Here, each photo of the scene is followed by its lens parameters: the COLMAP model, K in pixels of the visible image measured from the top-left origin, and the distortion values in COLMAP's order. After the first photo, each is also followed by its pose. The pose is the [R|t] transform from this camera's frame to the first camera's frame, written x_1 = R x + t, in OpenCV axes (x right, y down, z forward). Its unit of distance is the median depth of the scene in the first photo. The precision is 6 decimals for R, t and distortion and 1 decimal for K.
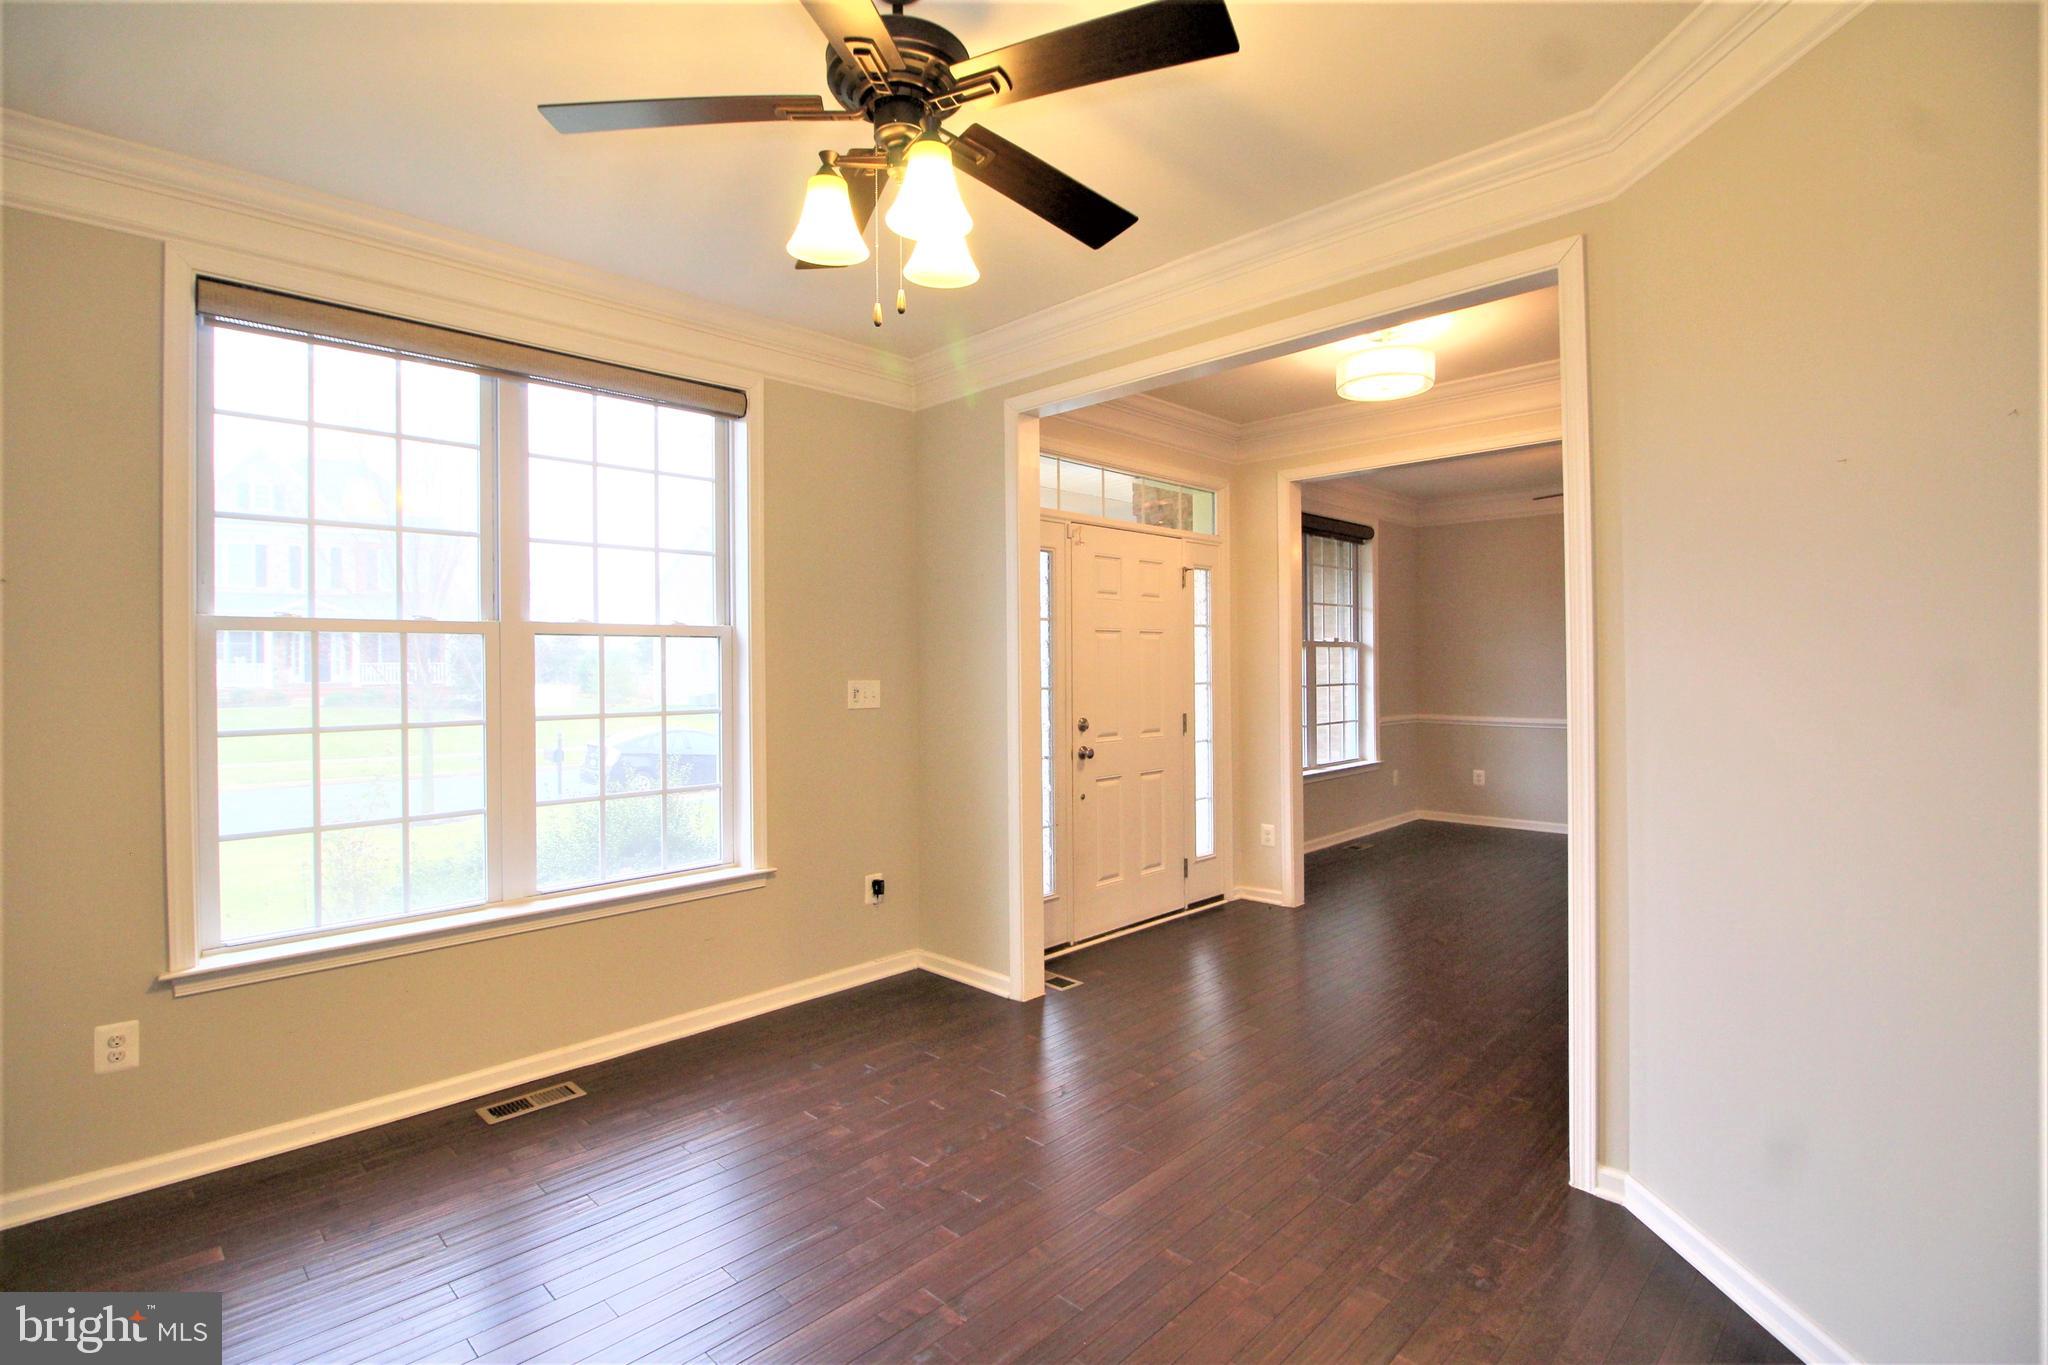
lens RADIAL K [[950.1, 0, 1003.7], [0, 950.1, 670.0], [0, 0, 1]] dist [0.002285, -0.011163]
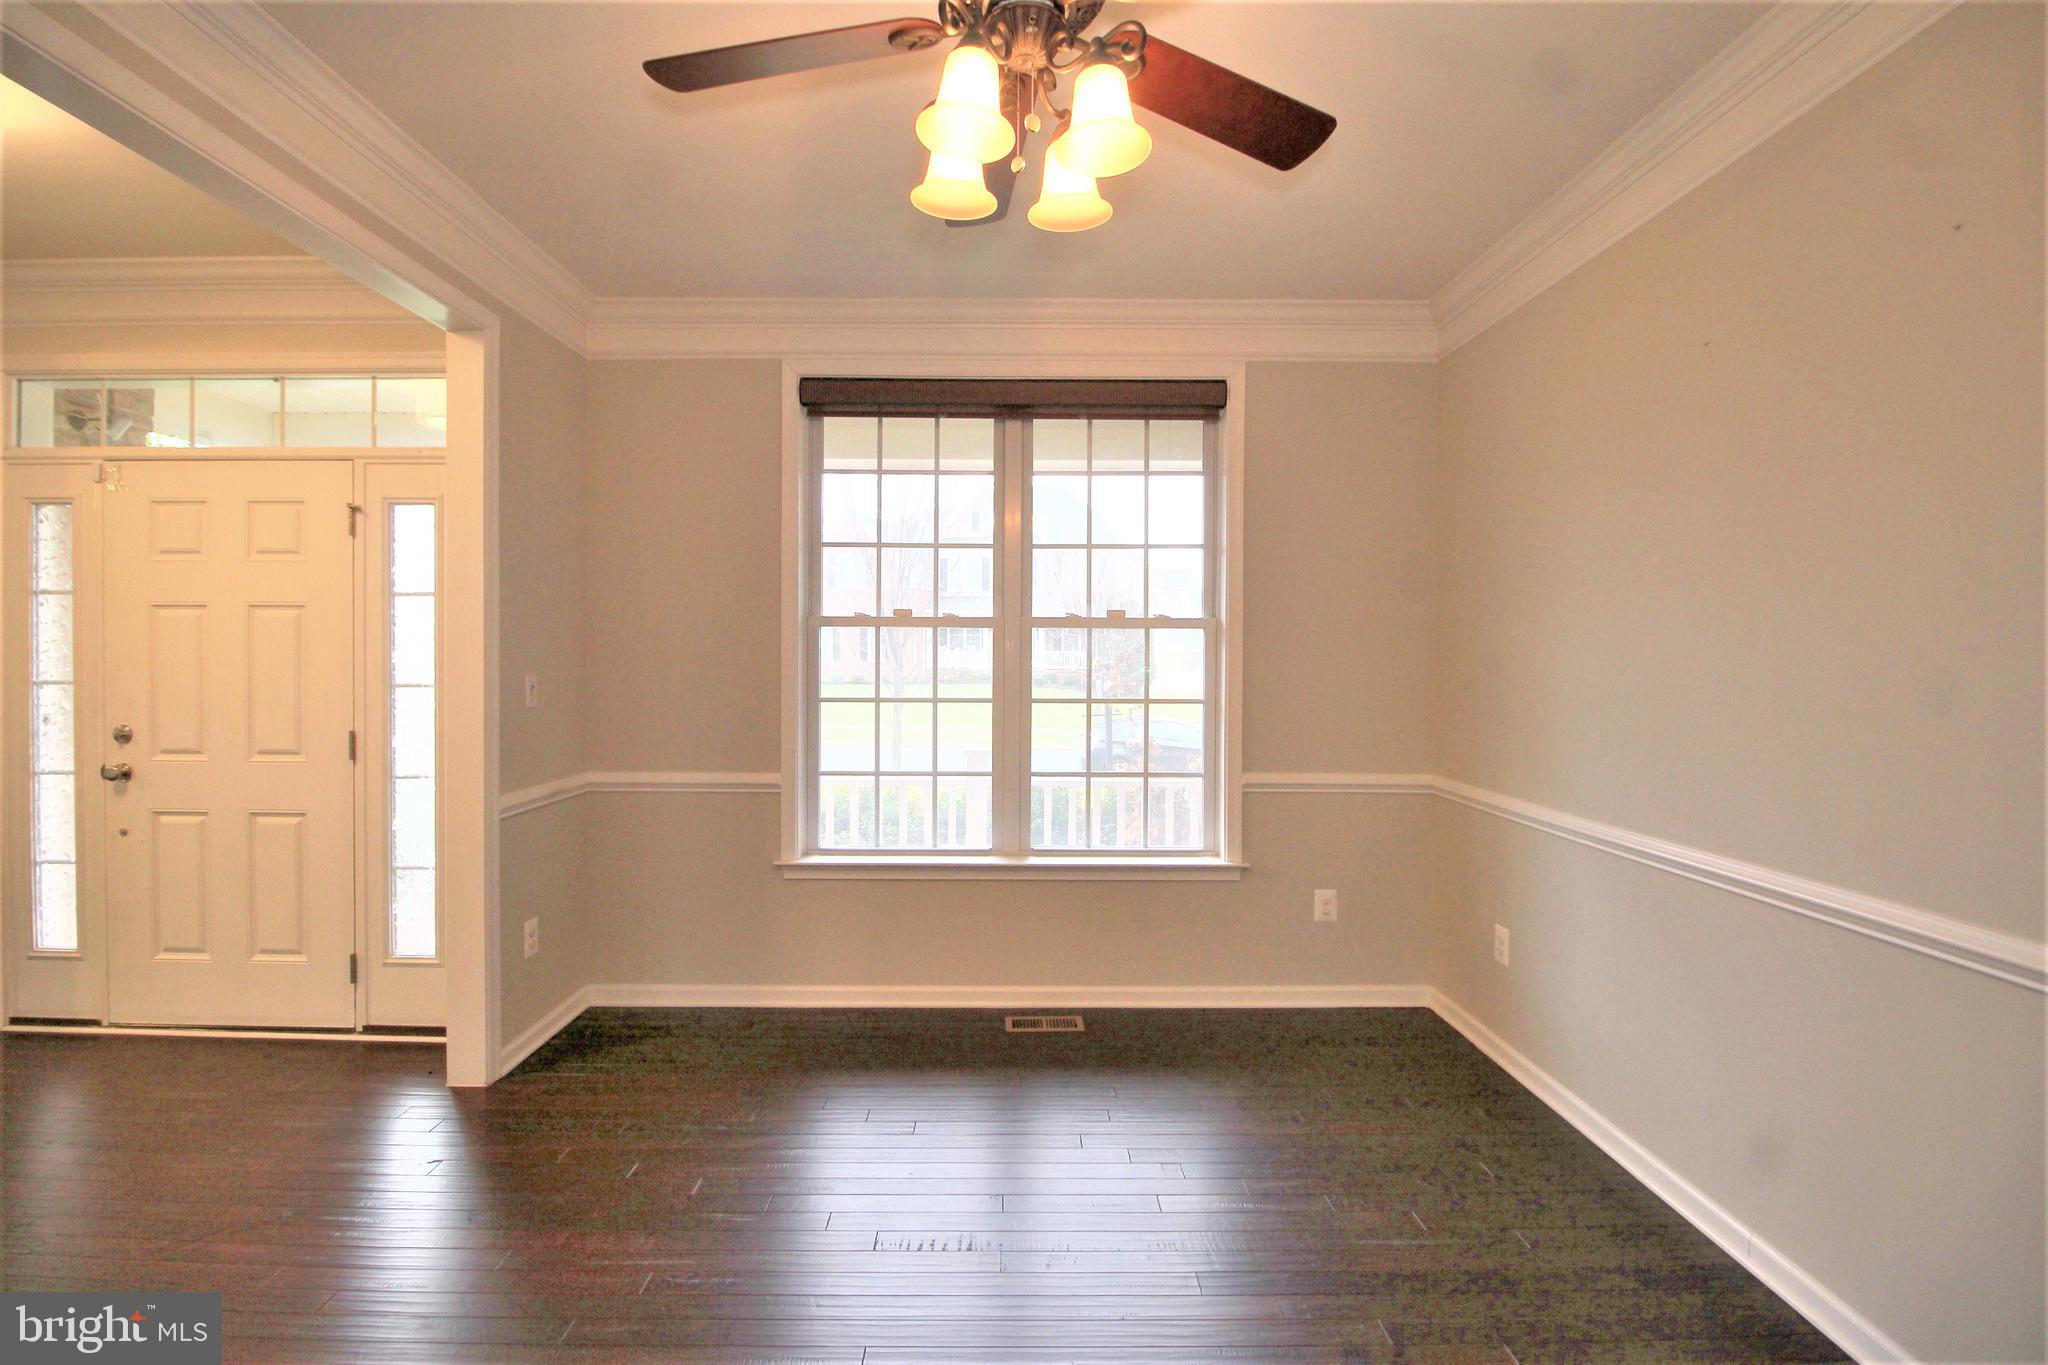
lens RADIAL K [[863.4, 0, 1021.2], [0, 863.4, 671.3], [0, 0, 1]] dist [-0.002570, -0.008069]
pose [[0.715469, 0.023509, -0.698249, 0.244163], [-0.014551, 0.999718, 0.018749, -0.003164], [0.698493, -0.003254, 0.715609, 0.238112]]
